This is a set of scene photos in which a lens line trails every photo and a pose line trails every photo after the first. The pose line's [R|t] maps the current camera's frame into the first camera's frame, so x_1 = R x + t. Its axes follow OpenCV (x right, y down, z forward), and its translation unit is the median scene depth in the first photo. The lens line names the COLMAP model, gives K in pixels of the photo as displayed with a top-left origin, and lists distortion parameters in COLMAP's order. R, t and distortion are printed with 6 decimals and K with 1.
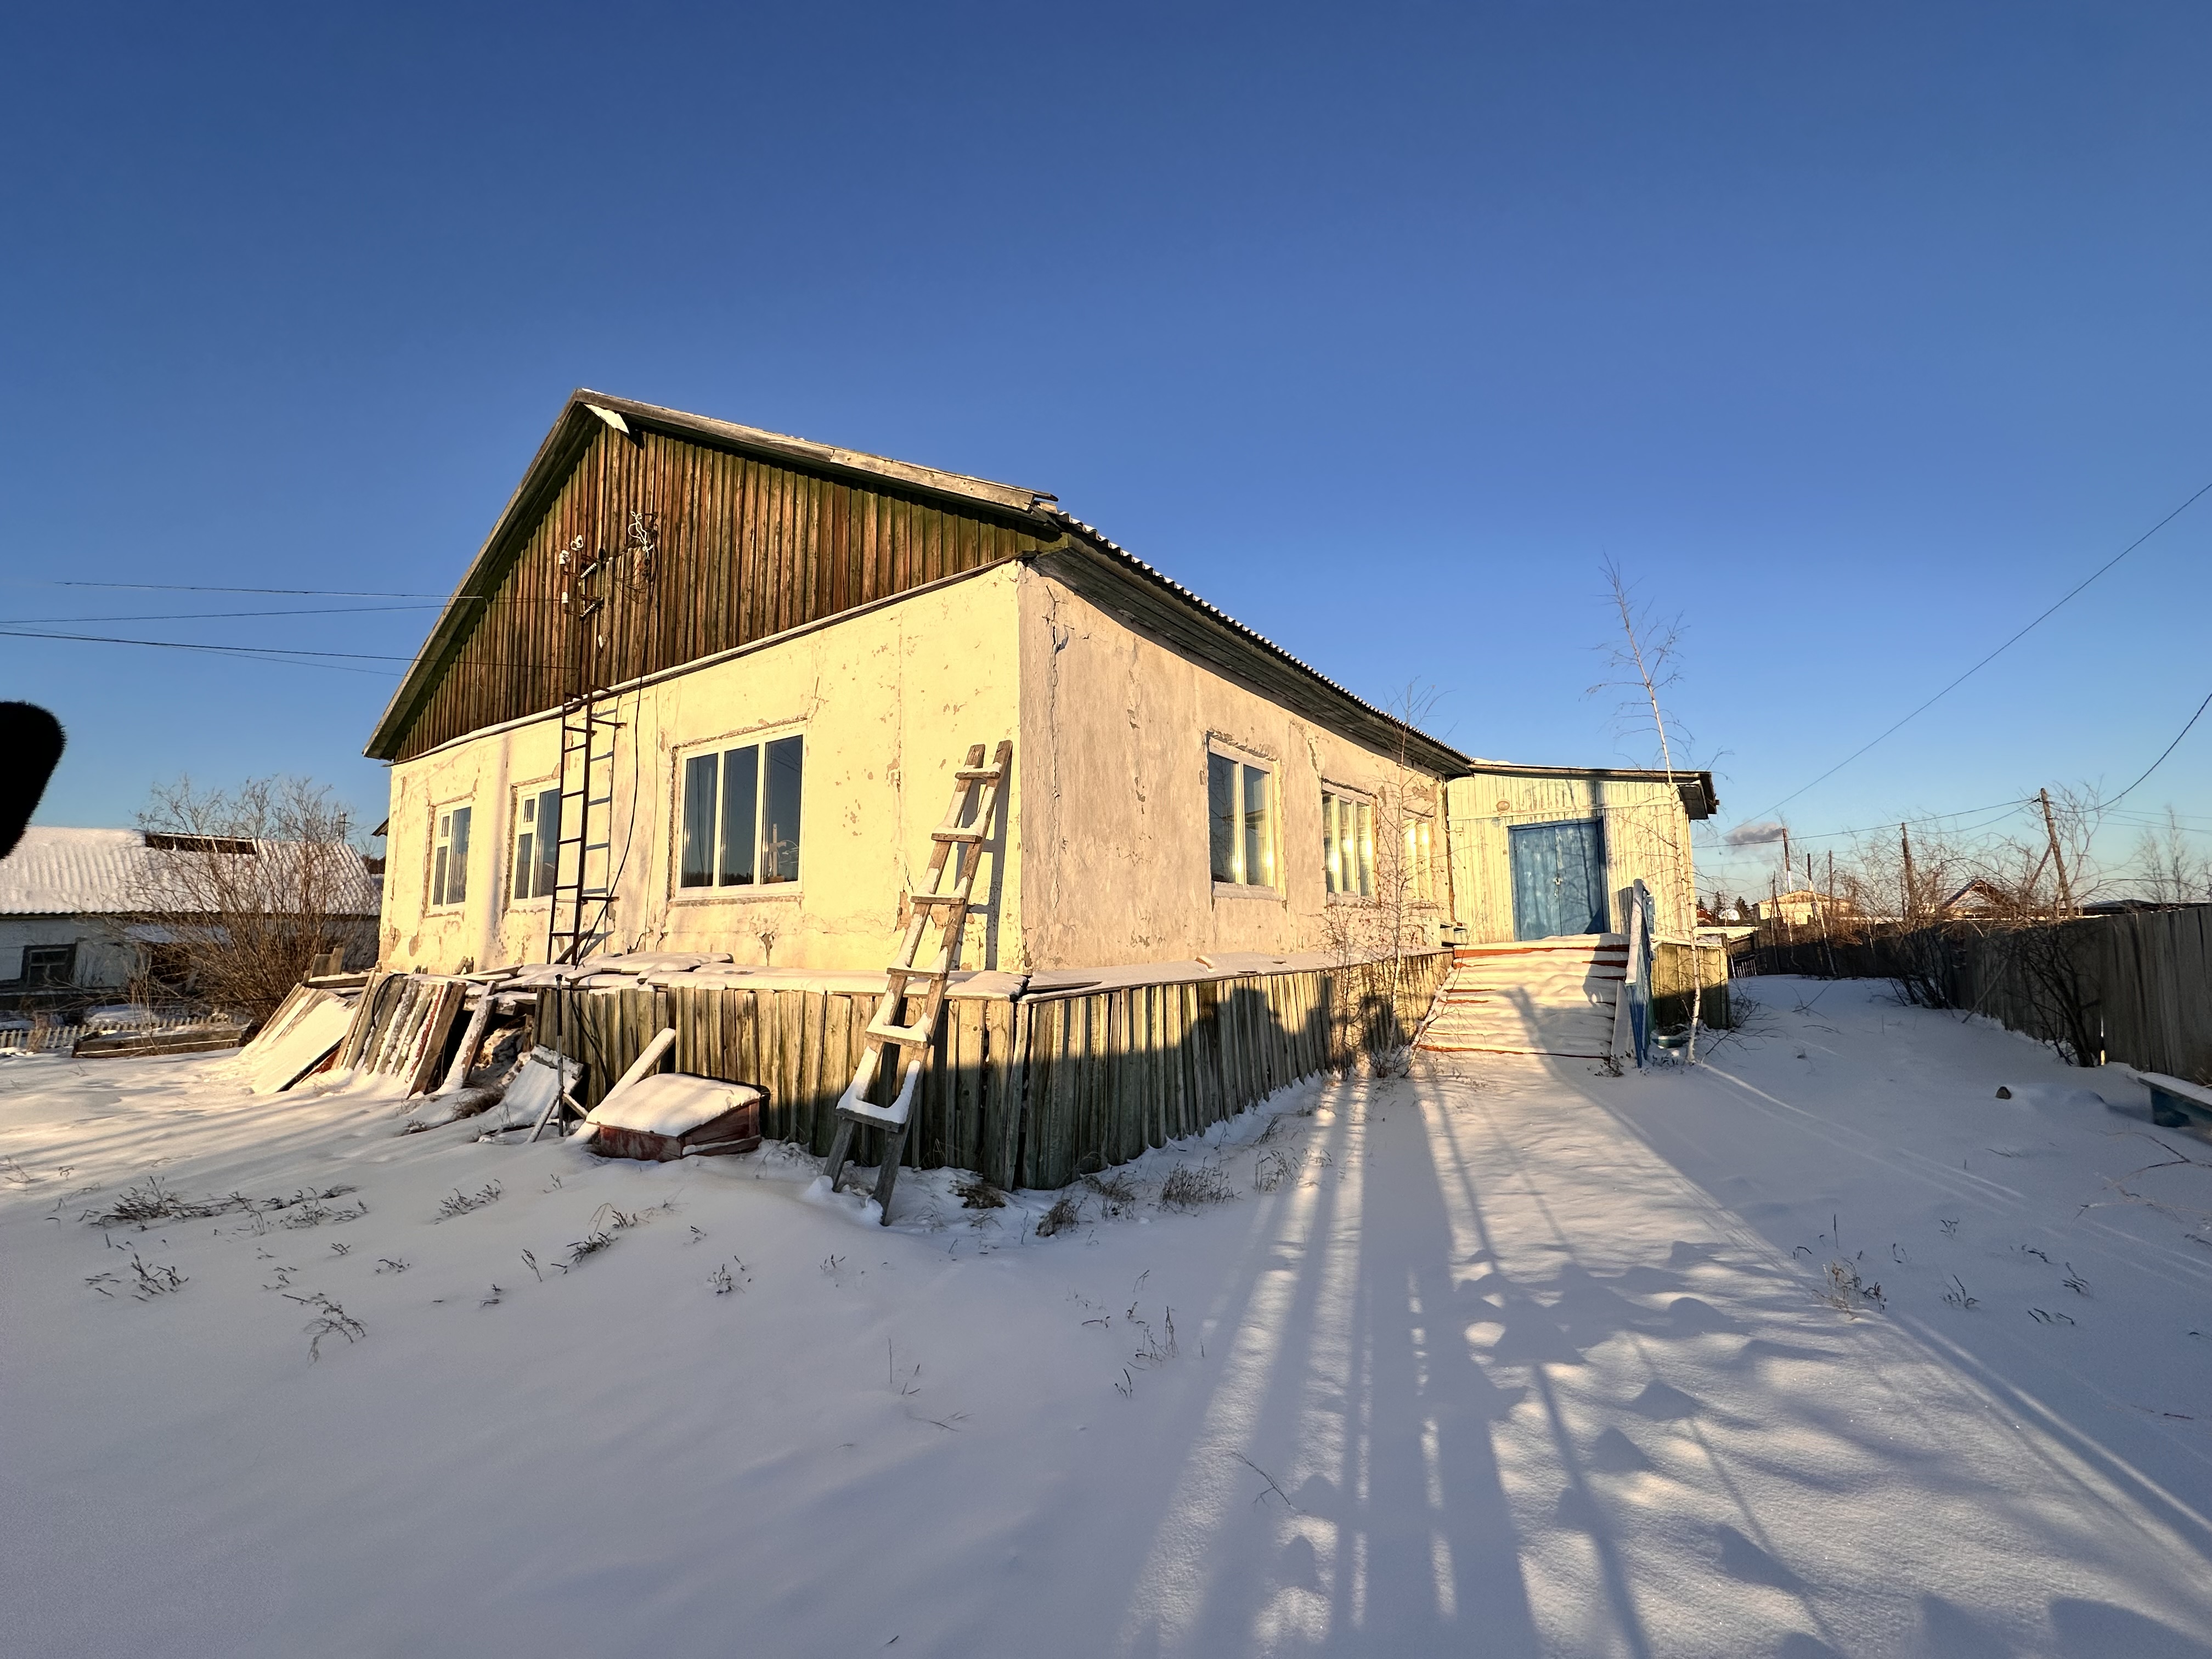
lens RADIAL K [[889.5, 0, 1104.7], [0, 889.5, 832.8], [0, 0, 1]] dist [-0.002011, 0.000416]
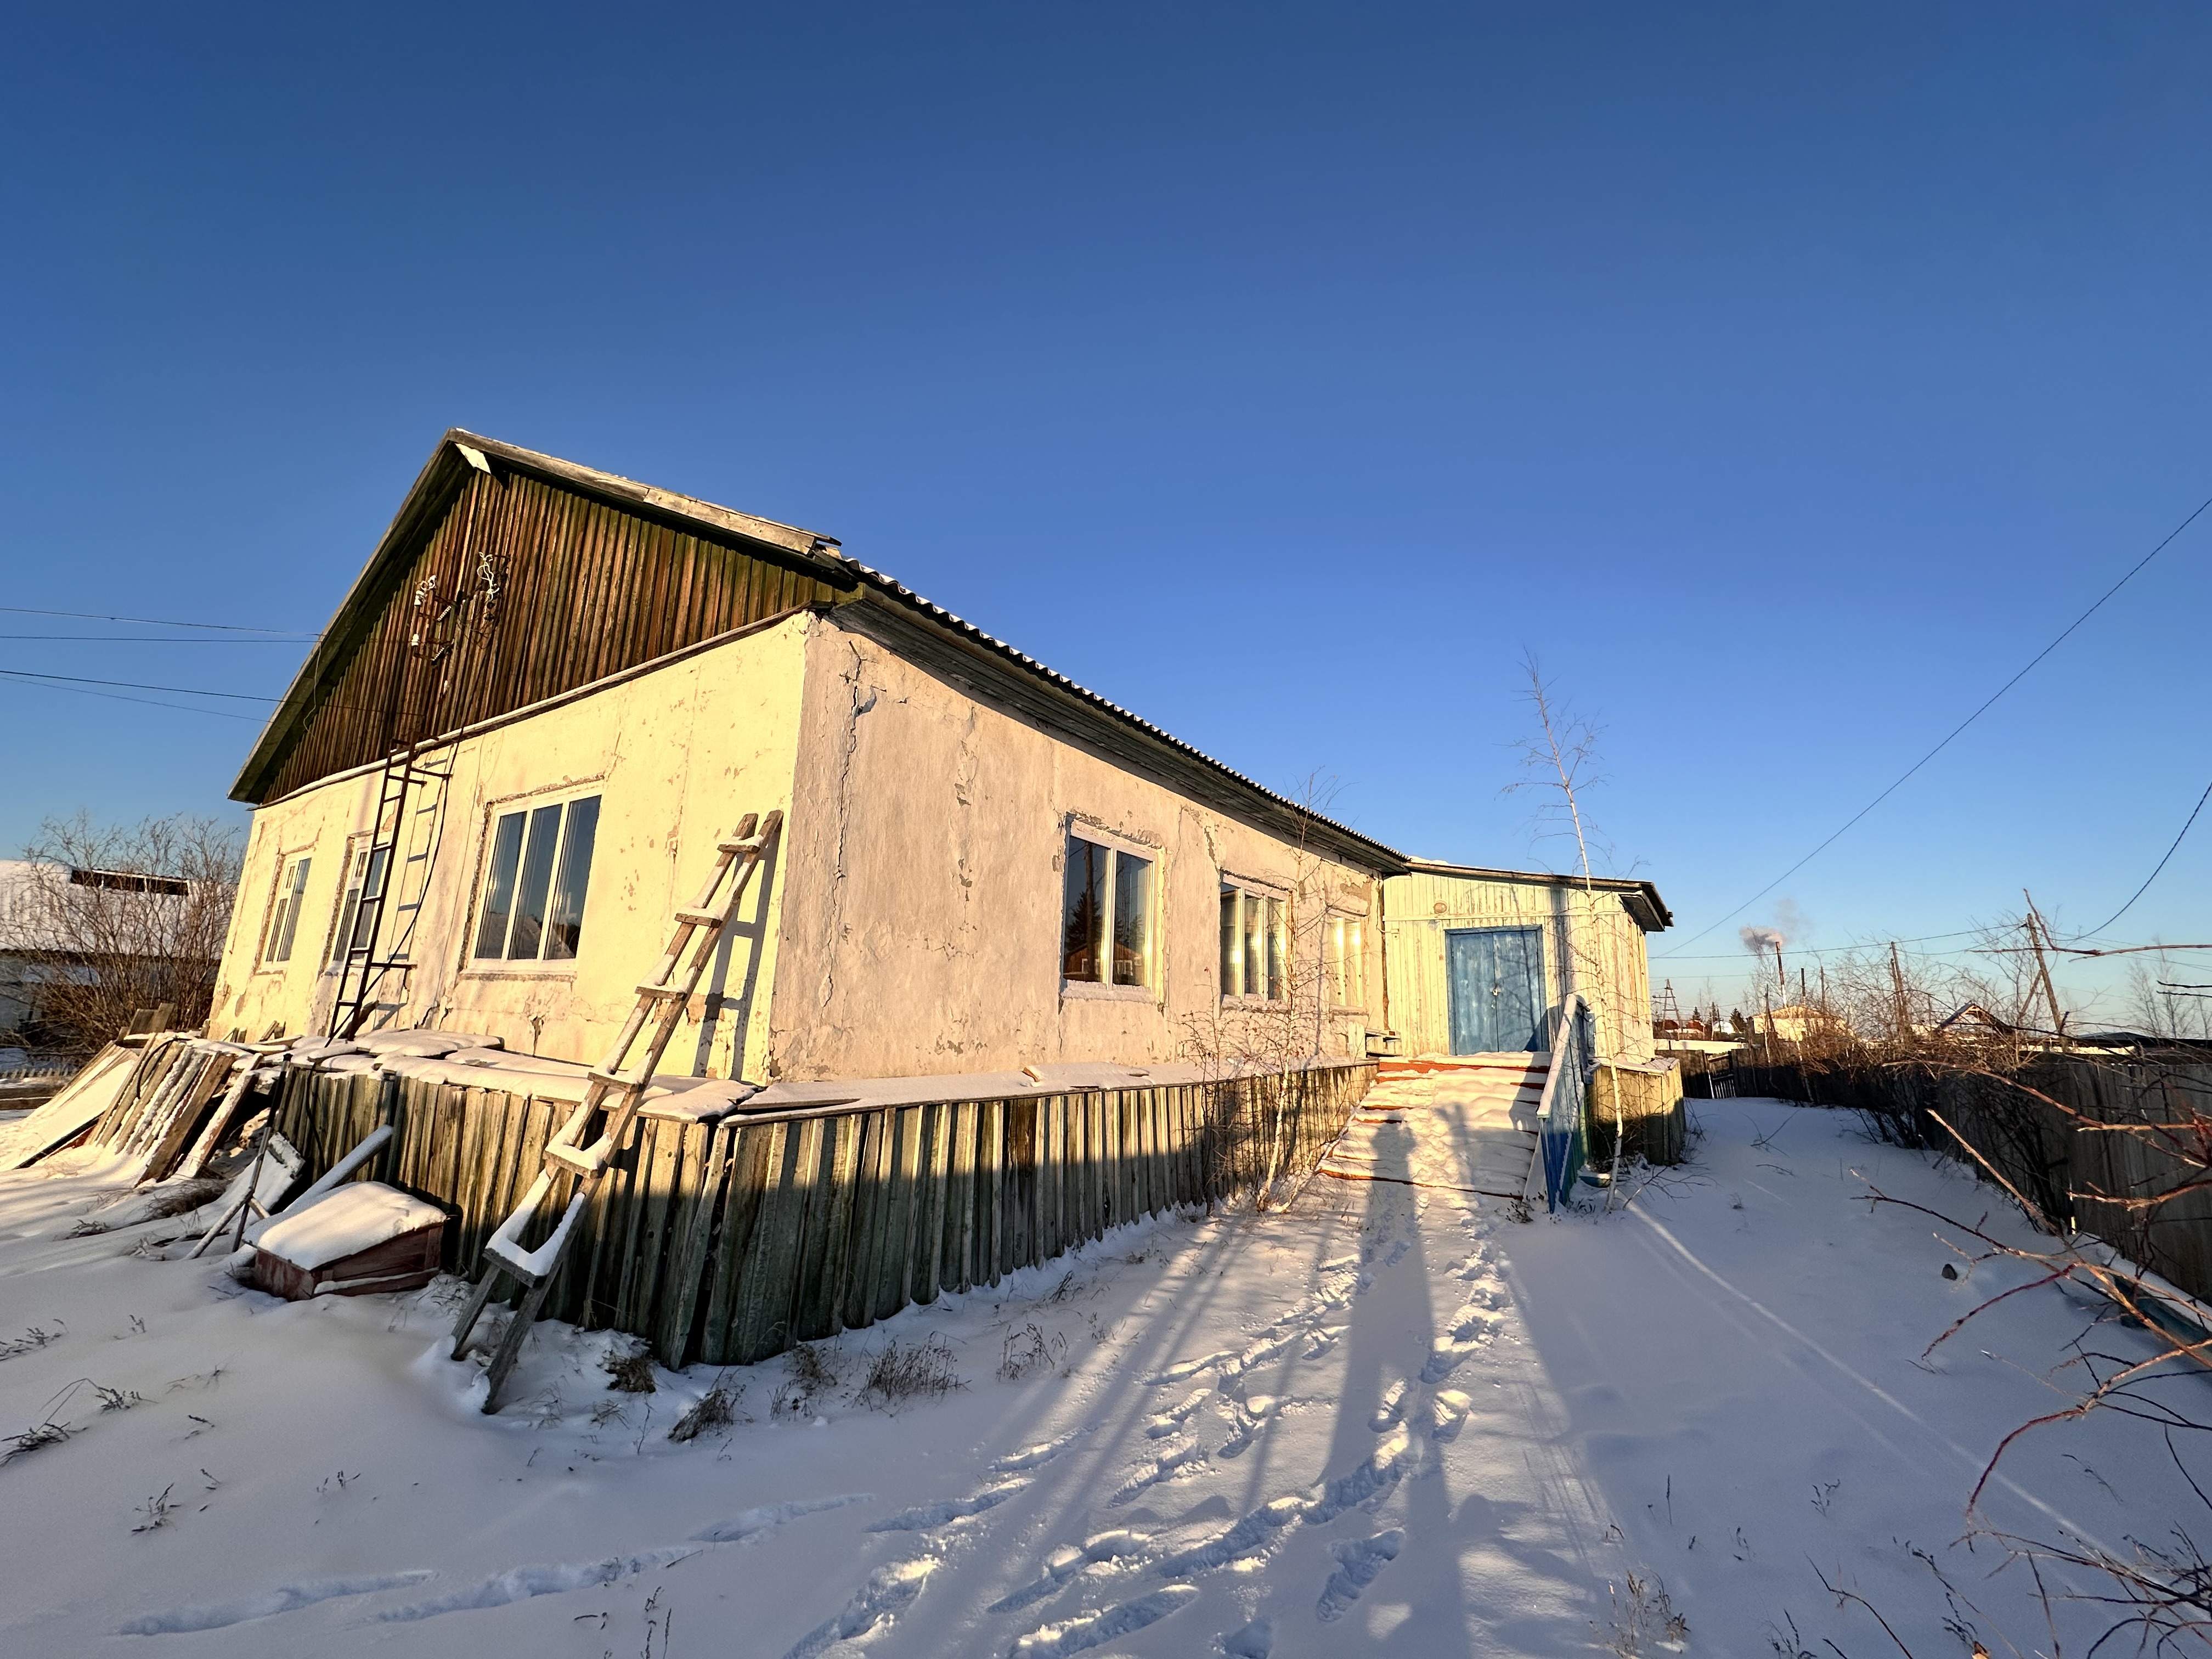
lens RADIAL K [[889.5, 0, 1103.4], [0, 889.5, 832.2], [0, 0, 1]] dist [-0.002011, 0.000416]
pose [[0.998897, 0.046951, 0.000630, 0.145698], [-0.046697, 0.994728, -0.091298, -0.012343], [-0.004913, 0.091168, 0.995823, 0.090816]]
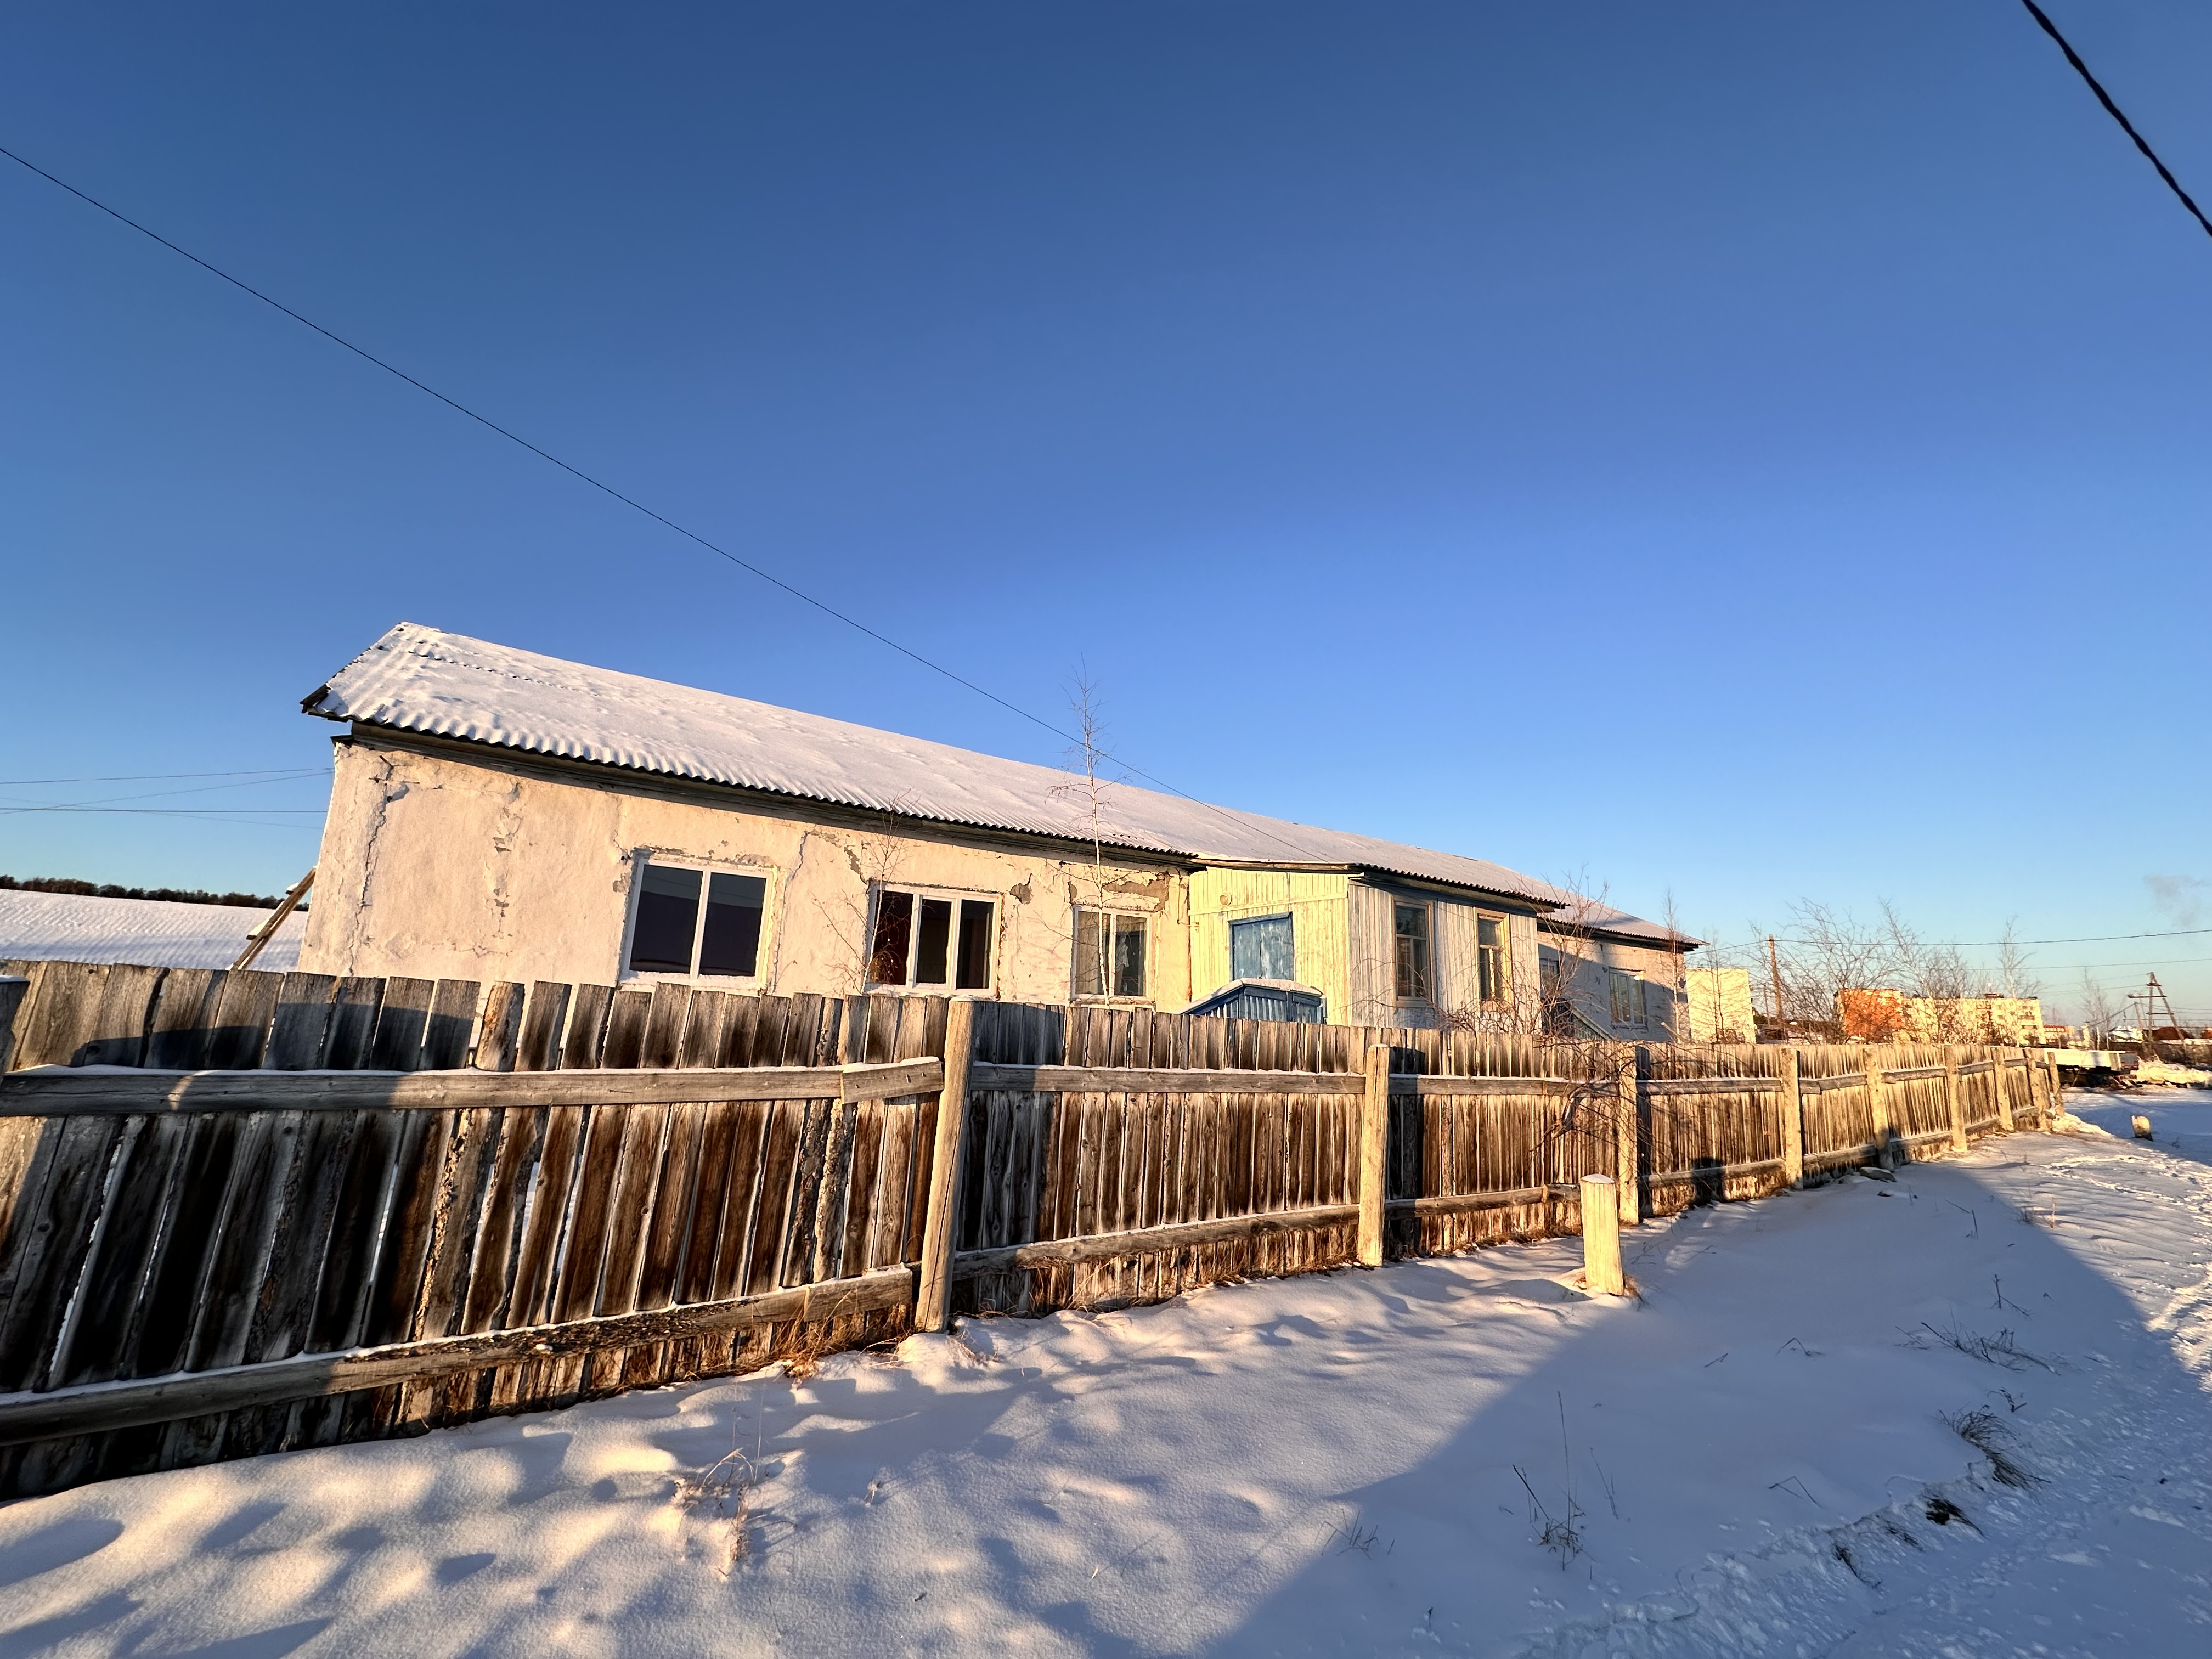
lens RADIAL K [[889.5, 0, 1101.4], [0, 889.5, 818.6], [0, 0, 1]] dist [-0.002011, 0.000416]
pose [[0.945697, -0.034624, -0.323199, 1.076616], [-0.001636, 0.993791, -0.111252, -0.017404], [0.325045, 0.105740, 0.939769, 0.041761]]
